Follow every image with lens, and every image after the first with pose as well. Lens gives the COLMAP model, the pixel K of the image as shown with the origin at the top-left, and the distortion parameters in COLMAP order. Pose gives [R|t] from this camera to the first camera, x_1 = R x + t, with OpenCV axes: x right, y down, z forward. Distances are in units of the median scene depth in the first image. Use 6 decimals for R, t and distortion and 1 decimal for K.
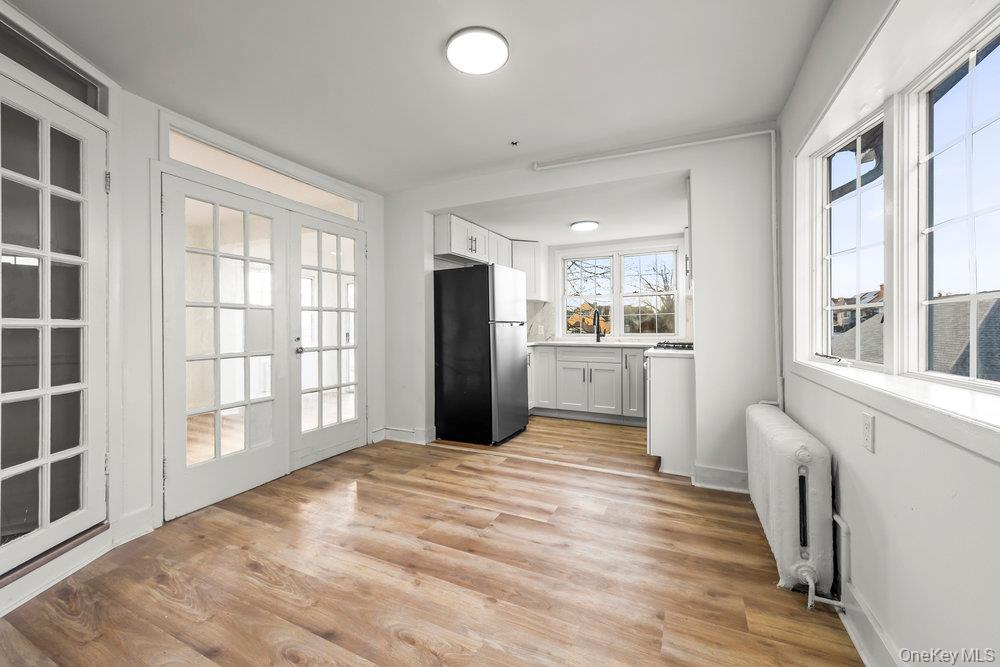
lens RADIAL K [[398.3, 0, 488.4], [0, 398.3, 326.2], [0, 0, 1]] dist [0.003912, 0.000371]
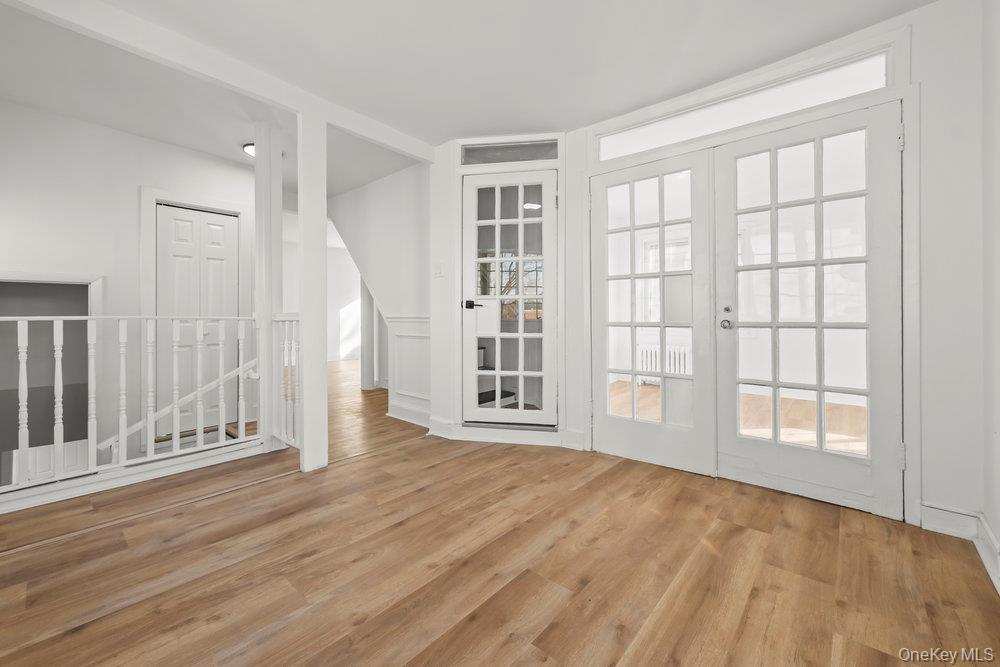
lens RADIAL K [[398.3, 0, 499.3], [0, 398.3, 314.7], [0, 0, 1]] dist [0.003912, 0.000371]
pose [[-0.240527, 0.008398, -0.970606, 0.386314], [0.008536, 0.999942, 0.006536, 0.035351], [0.970605, -0.006713, -0.240585, 0.791897]]
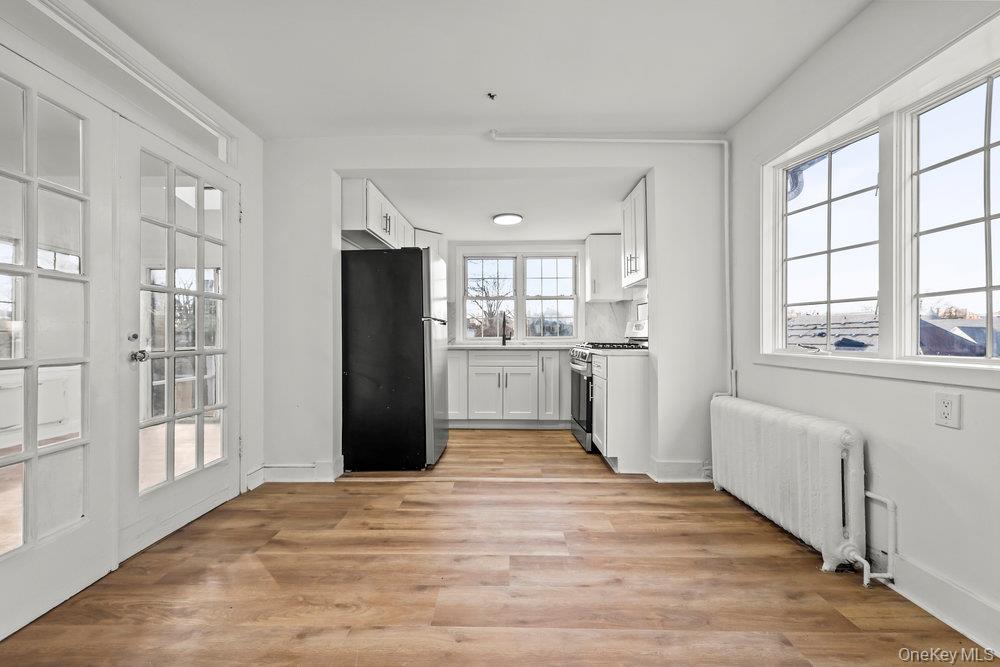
lens RADIAL K [[398.3, 0, 491.9], [0, 398.3, 335.3], [0, 0, 1]] dist [0.003912, 0.000371]
pose [[0.903336, 0.004423, 0.428910, -0.263276], [-0.002291, 0.999982, -0.005487, 0.033450], [-0.428927, 0.003974, 0.903331, 0.244985]]
